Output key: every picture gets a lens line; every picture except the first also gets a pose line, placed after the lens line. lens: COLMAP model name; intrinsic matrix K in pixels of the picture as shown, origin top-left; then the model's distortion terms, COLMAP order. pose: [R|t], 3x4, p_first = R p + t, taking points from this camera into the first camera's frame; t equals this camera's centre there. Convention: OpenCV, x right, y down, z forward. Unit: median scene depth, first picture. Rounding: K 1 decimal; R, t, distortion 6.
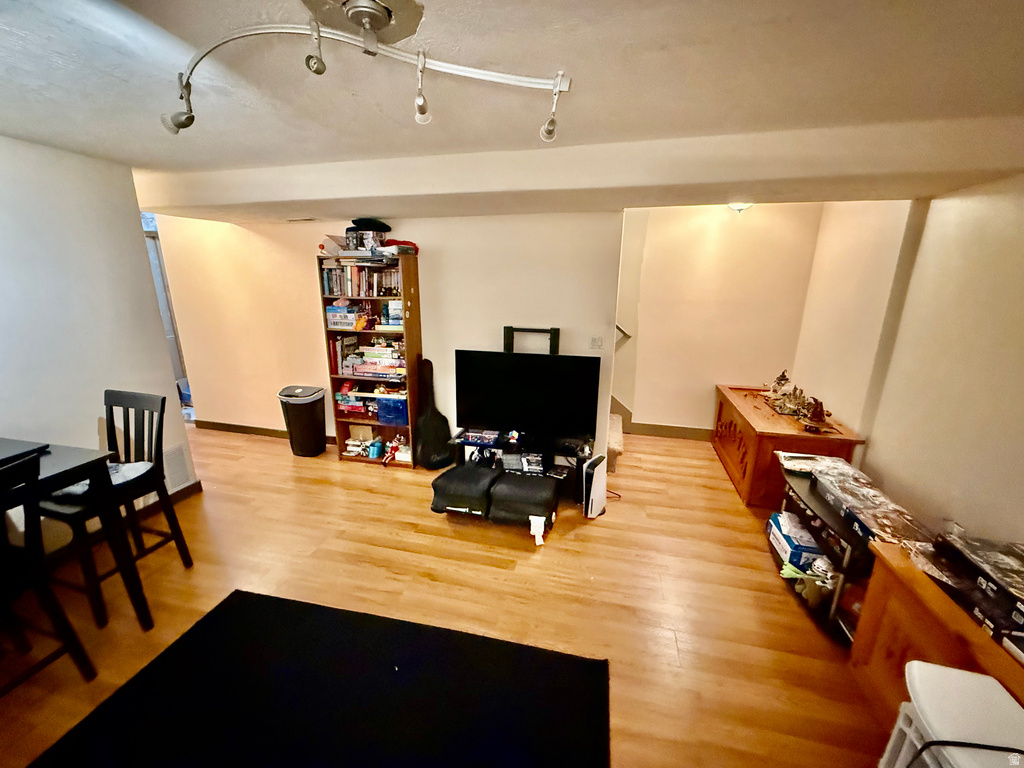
lens RADIAL K [[406.6, 0, 512.8], [0, 406.6, 386.0], [0, 0, 1]] dist [-0.002363, 0.000586]
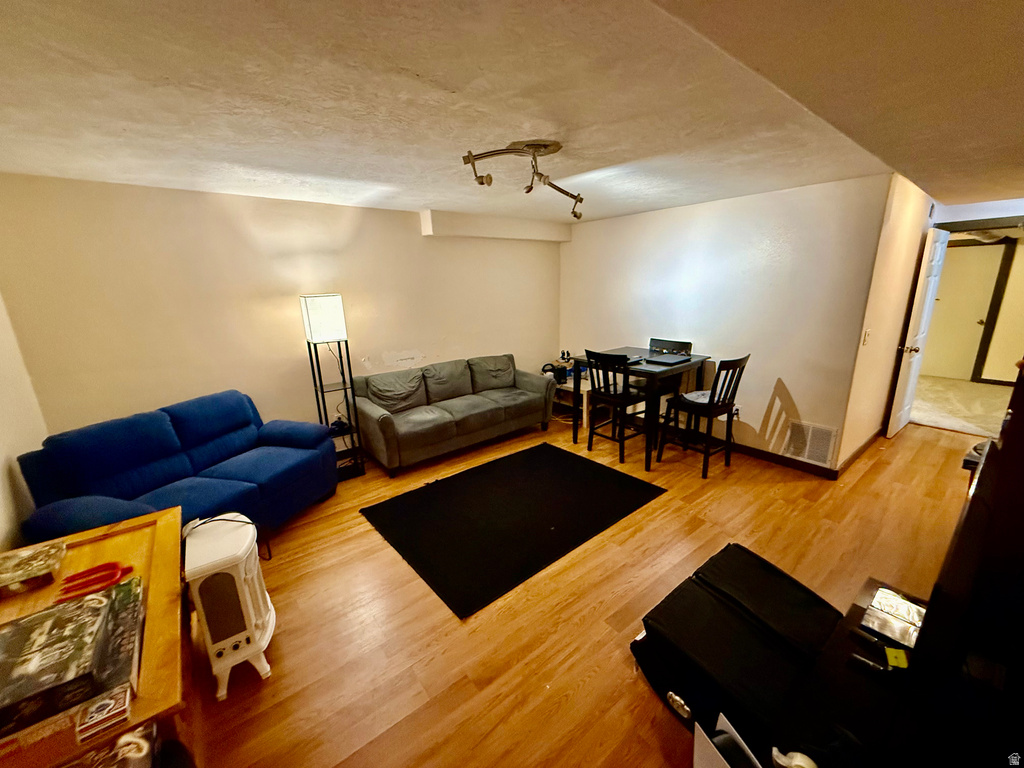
lens RADIAL K [[406.6, 0, 511.6], [0, 406.6, 388.2], [0, 0, 1]] dist [-0.002363, 0.000586]
pose [[-0.612117, 0.203308, -0.764185, 0.839630], [-0.187790, 0.901365, 0.390225, -0.355253], [0.768146, 0.382370, -0.513562, 1.363968]]
